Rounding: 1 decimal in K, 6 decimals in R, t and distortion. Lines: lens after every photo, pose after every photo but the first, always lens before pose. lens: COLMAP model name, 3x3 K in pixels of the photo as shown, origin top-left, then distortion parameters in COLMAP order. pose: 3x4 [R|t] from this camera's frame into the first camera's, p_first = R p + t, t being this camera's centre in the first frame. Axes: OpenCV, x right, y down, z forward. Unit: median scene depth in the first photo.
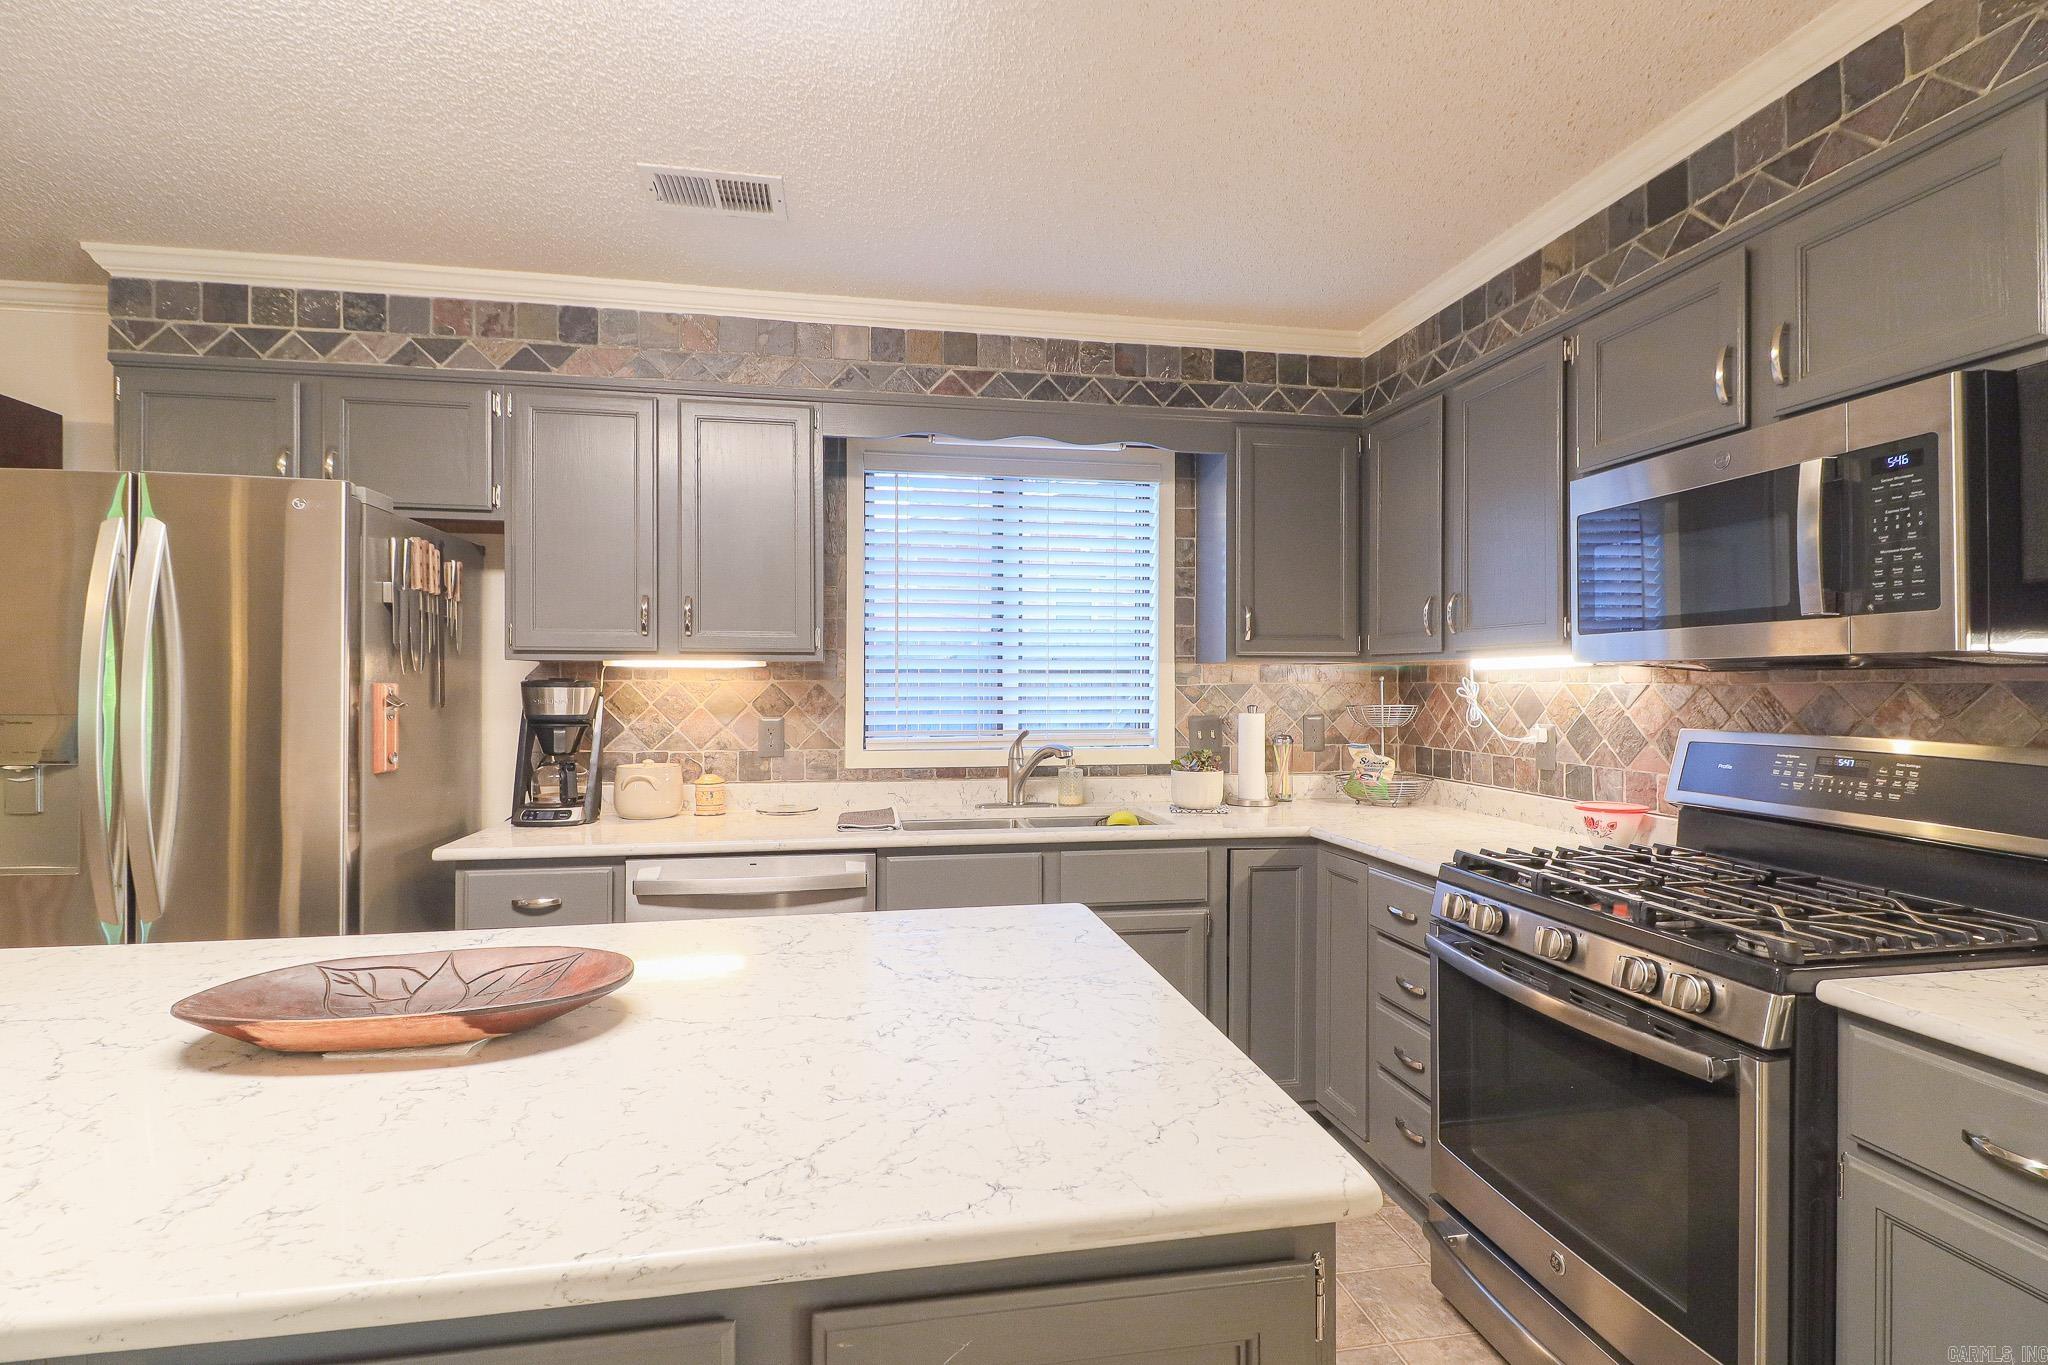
lens RADIAL K [[950.1, 0, 1054.5], [0, 950.1, 684.0], [0, 0, 1]] dist [0.004842, -0.008034]
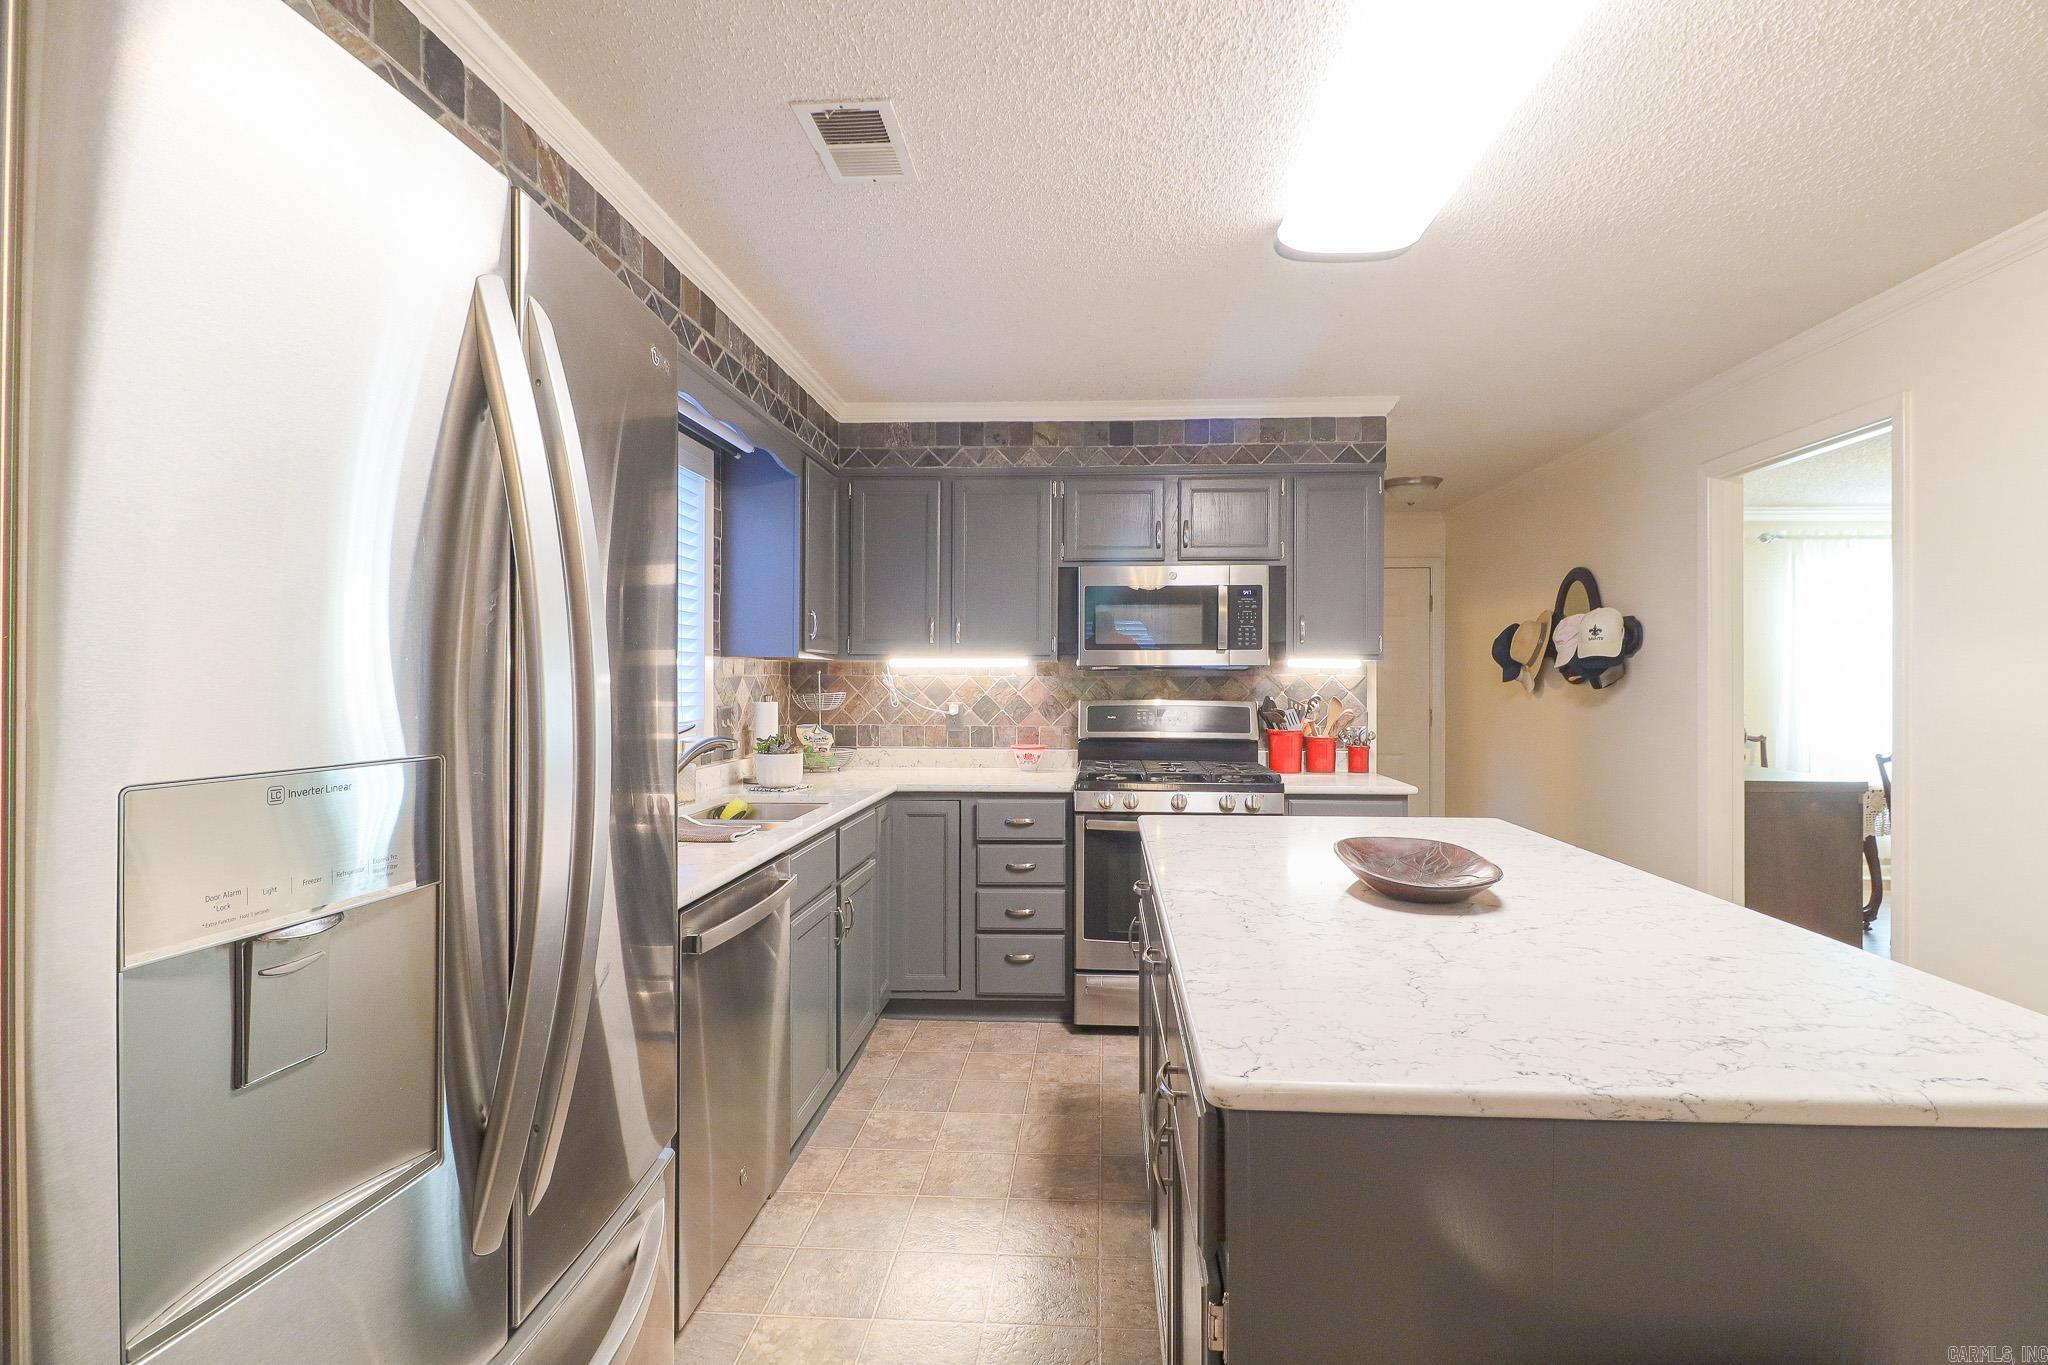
lens RADIAL K [[950.1, 0, 1019.9], [0, 950.1, 681.2], [0, 0, 1]] dist [0.004842, -0.008034]
pose [[0.257894, -0.004714, 0.966162, -1.016907], [-0.001912, 0.999984, 0.005389, -0.001049], [-0.966171, -0.003237, 0.257881, 0.516342]]
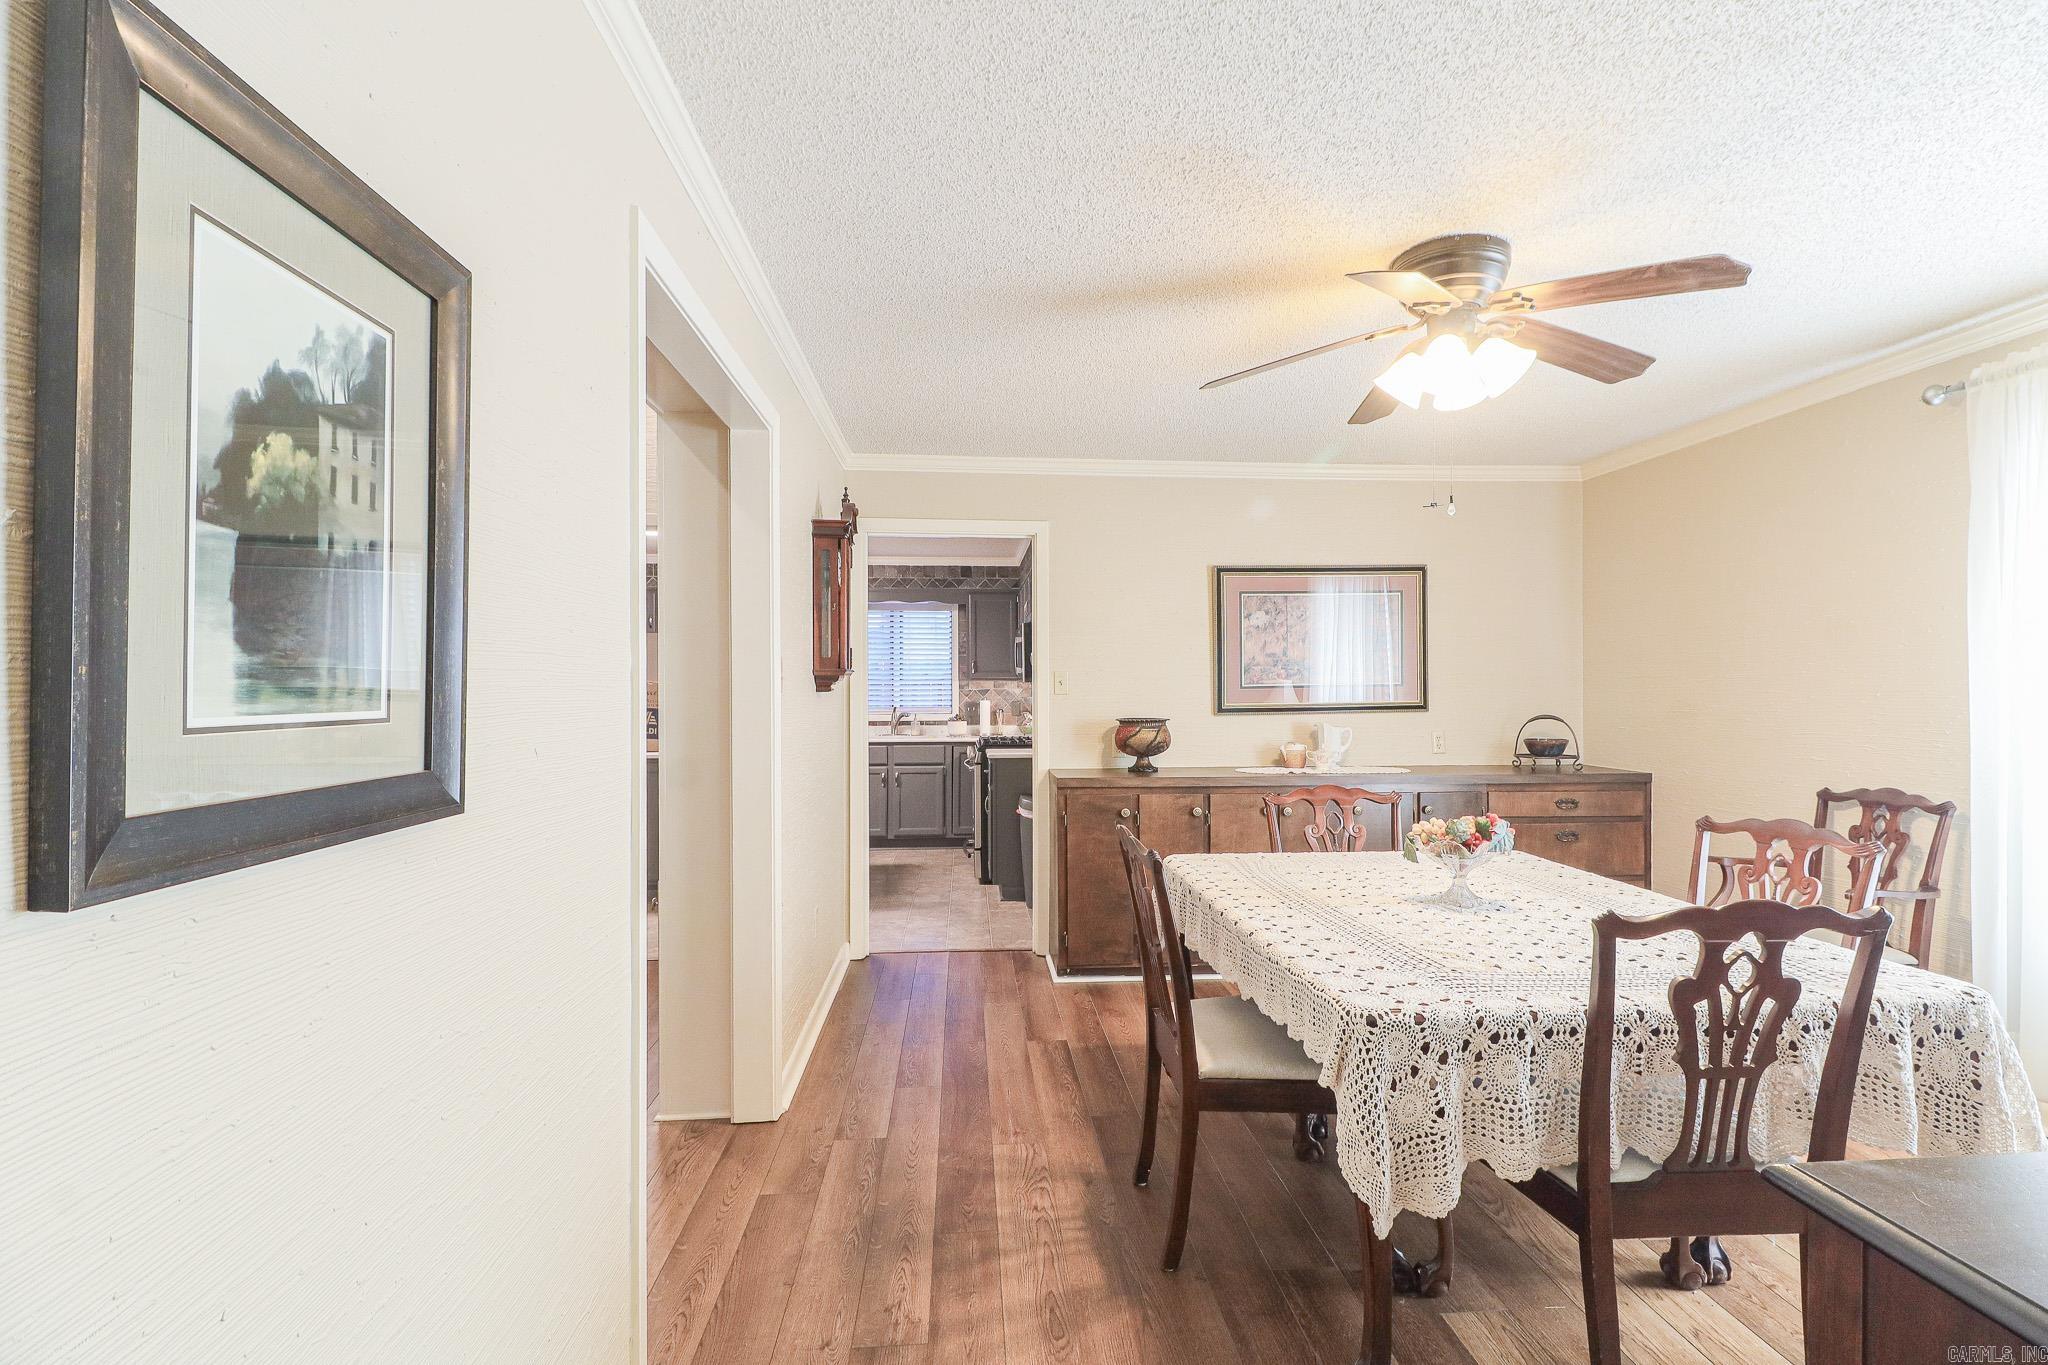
lens RADIAL K [[950.1, 0, 1022.9], [0, 950.1, 682.0], [0, 0, 1]] dist [0.004842, -0.008034]
pose [[0.992969, -0.004711, -0.118282, 0.754835], [0.003906, 0.999968, -0.007034, -0.001181], [0.118311, 0.006522, 0.992955, -1.896809]]
